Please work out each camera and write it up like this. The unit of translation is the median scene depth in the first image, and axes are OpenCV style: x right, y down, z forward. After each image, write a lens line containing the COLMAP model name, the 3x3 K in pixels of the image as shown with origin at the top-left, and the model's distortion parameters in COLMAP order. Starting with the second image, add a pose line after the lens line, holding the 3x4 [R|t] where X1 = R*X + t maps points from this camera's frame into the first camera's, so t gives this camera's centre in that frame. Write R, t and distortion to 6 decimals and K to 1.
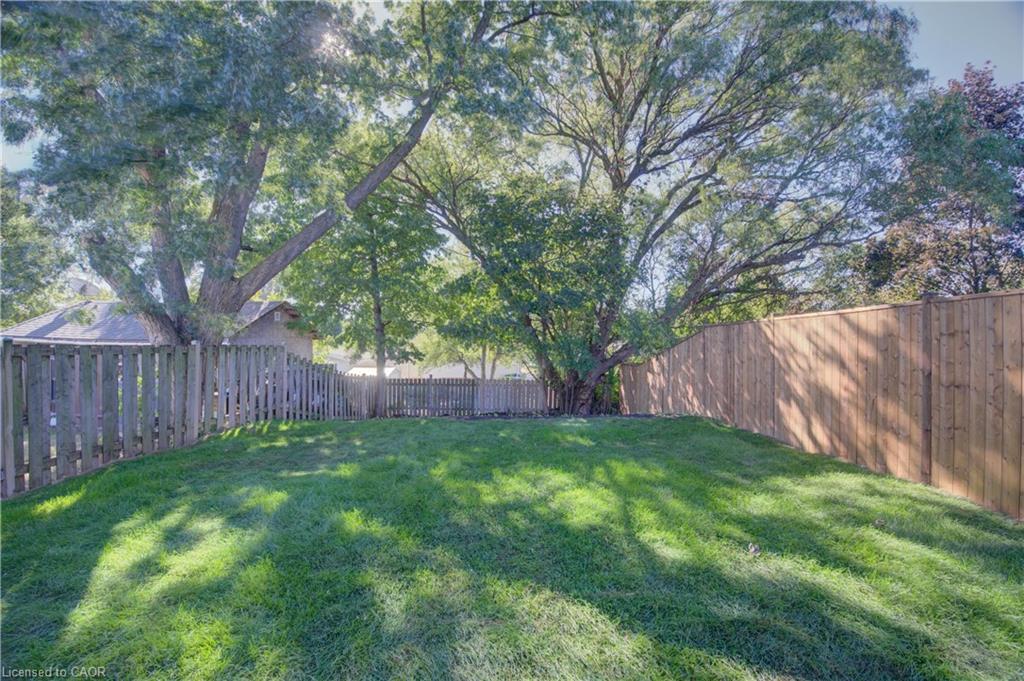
lens RADIAL K [[423.6, 0, 513.9], [0, 423.6, 357.5], [0, 0, 1]] dist [-0.038197, -0.000149]
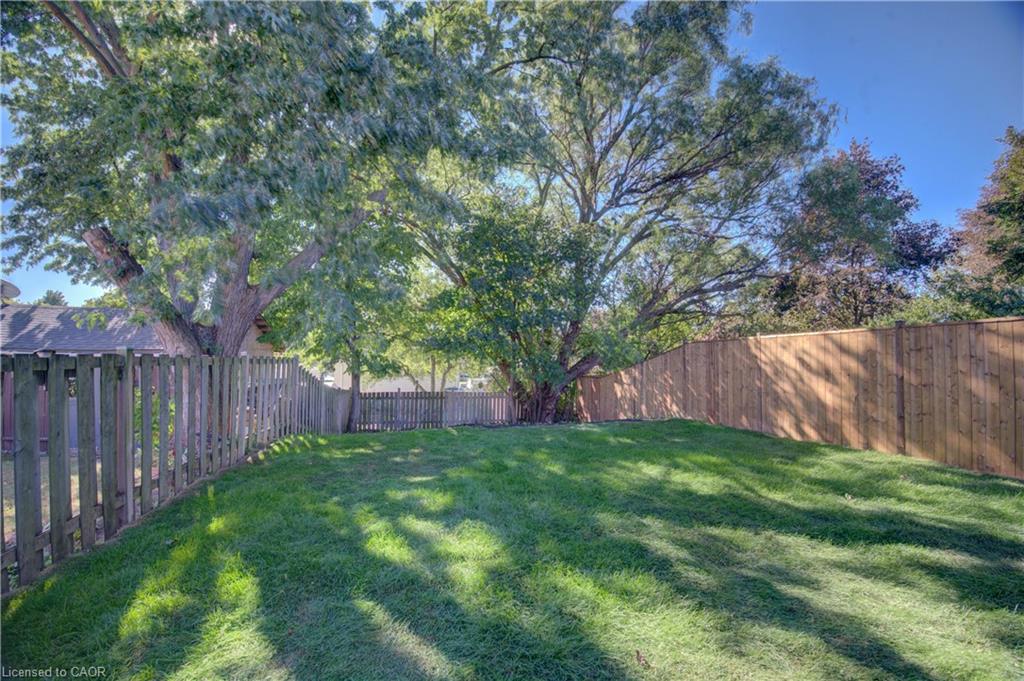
lens RADIAL K [[423.6, 0, 513.9], [0, 423.6, 357.5], [0, 0, 1]] dist [-0.038197, -0.000149]
pose [[0.978097, 0.004982, 0.208090, -0.168469], [0.002263, 0.999400, -0.034564, 0.004586], [-0.208137, 0.034278, 0.977499, -0.035141]]
